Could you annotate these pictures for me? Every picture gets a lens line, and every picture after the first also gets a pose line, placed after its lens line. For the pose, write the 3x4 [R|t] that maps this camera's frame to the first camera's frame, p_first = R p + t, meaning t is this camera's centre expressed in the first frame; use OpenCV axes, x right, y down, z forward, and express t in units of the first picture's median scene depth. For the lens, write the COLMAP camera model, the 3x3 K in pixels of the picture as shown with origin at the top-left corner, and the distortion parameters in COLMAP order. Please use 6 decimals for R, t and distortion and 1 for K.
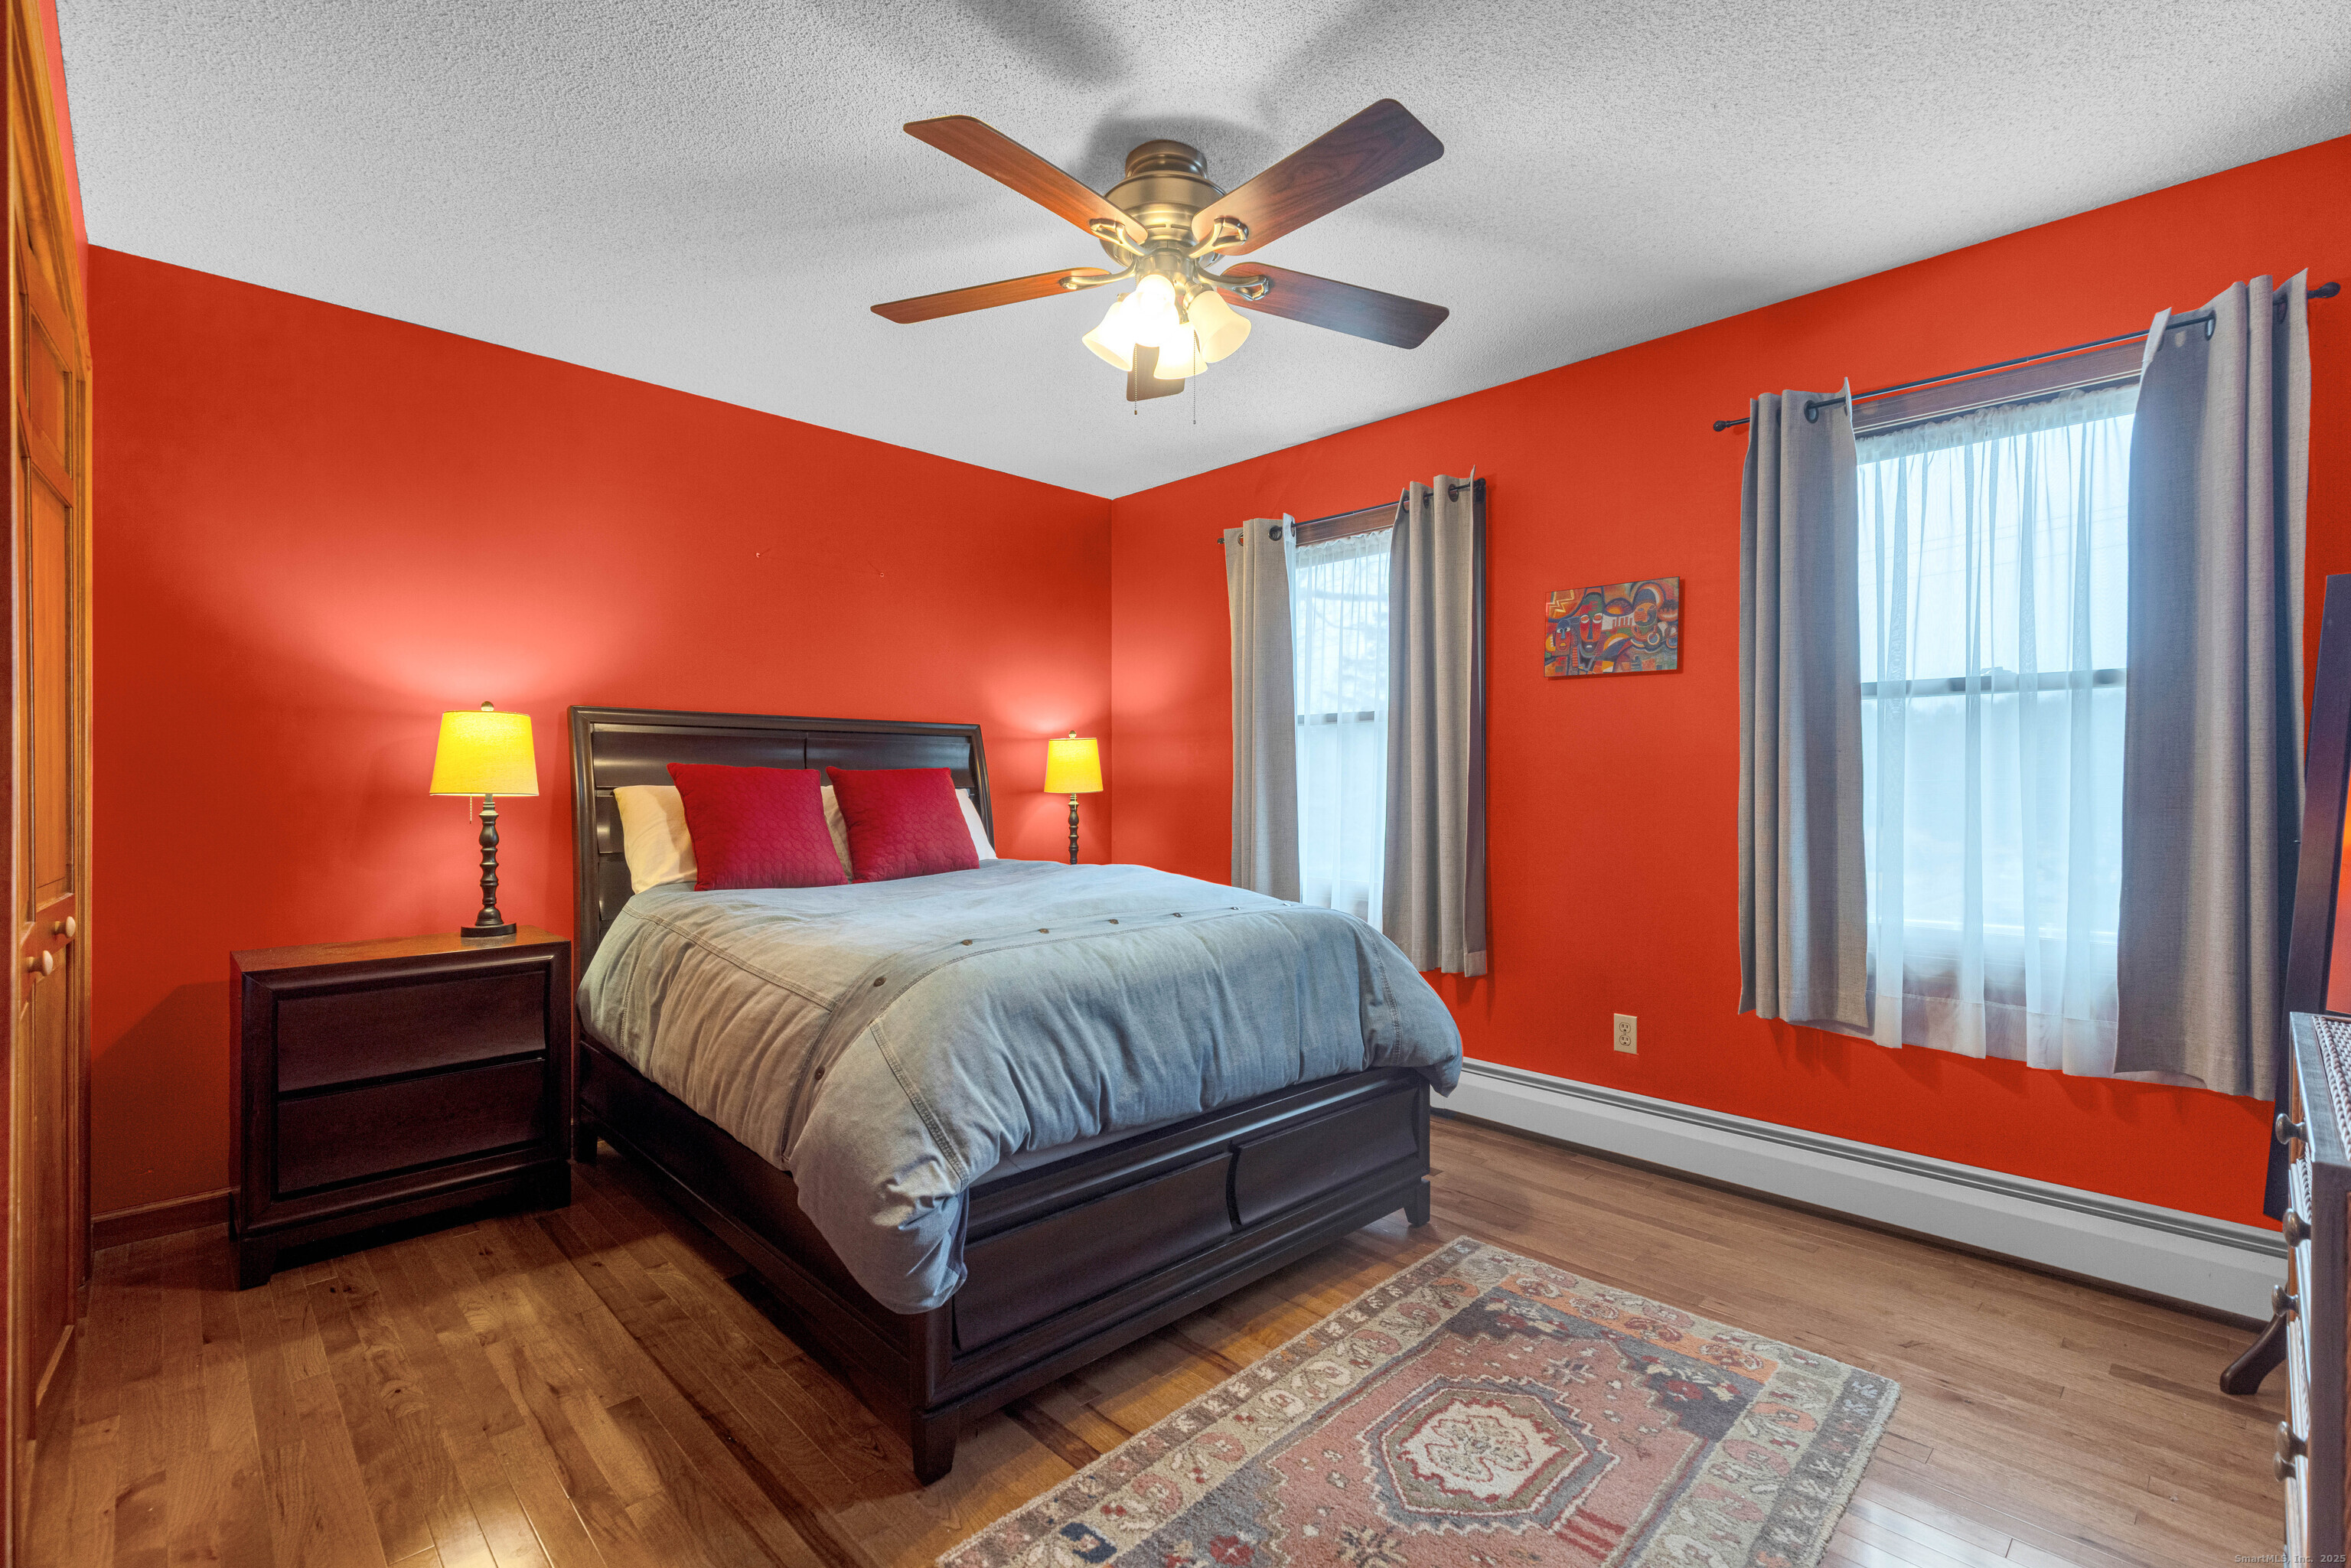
lens RADIAL K [[997.2, 0, 1175.5], [0, 997.2, 784.0], [0, 0, 1]] dist [0.000132, 0.000036]
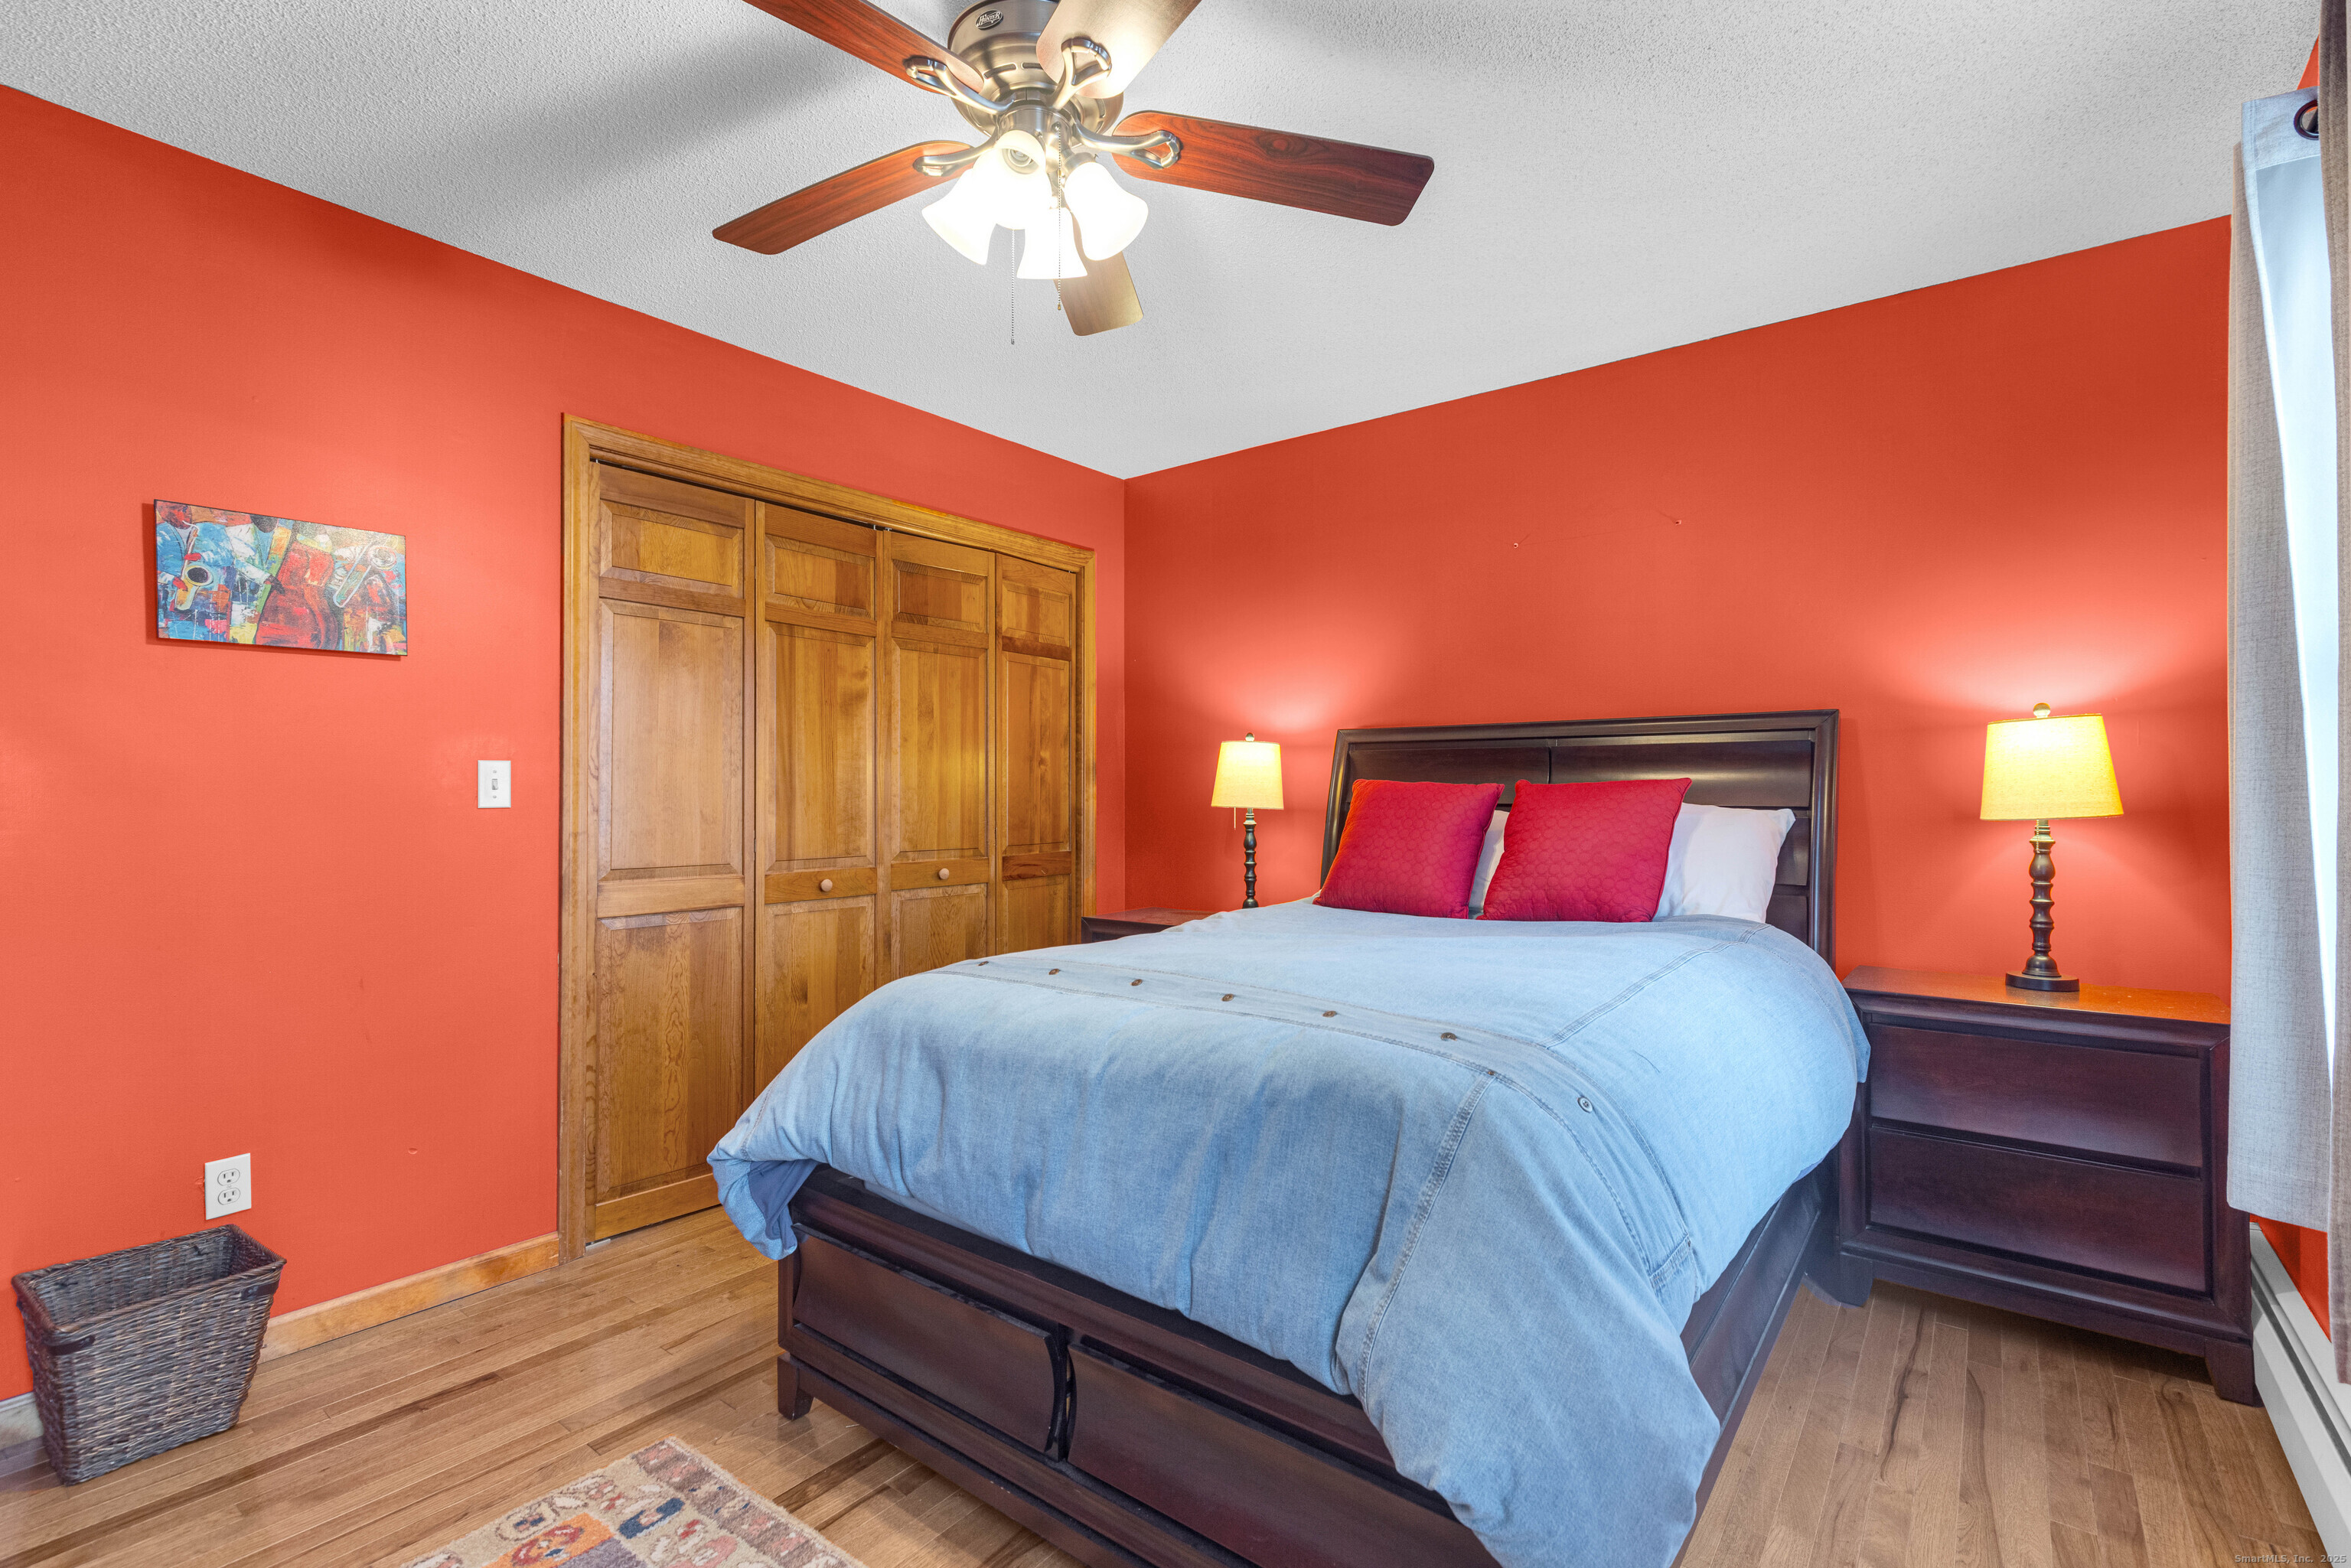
lens RADIAL K [[1079.8, 0, 1175.5], [0, 1079.8, 784.0], [0, 0, 1]] dist [0.098809, -0.000088]
pose [[0.124333, -0.016674, -0.992100, 0.418293], [-0.001531, 0.999854, -0.016996, 0.003154], [0.992239, 0.003632, 0.124289, 0.491799]]
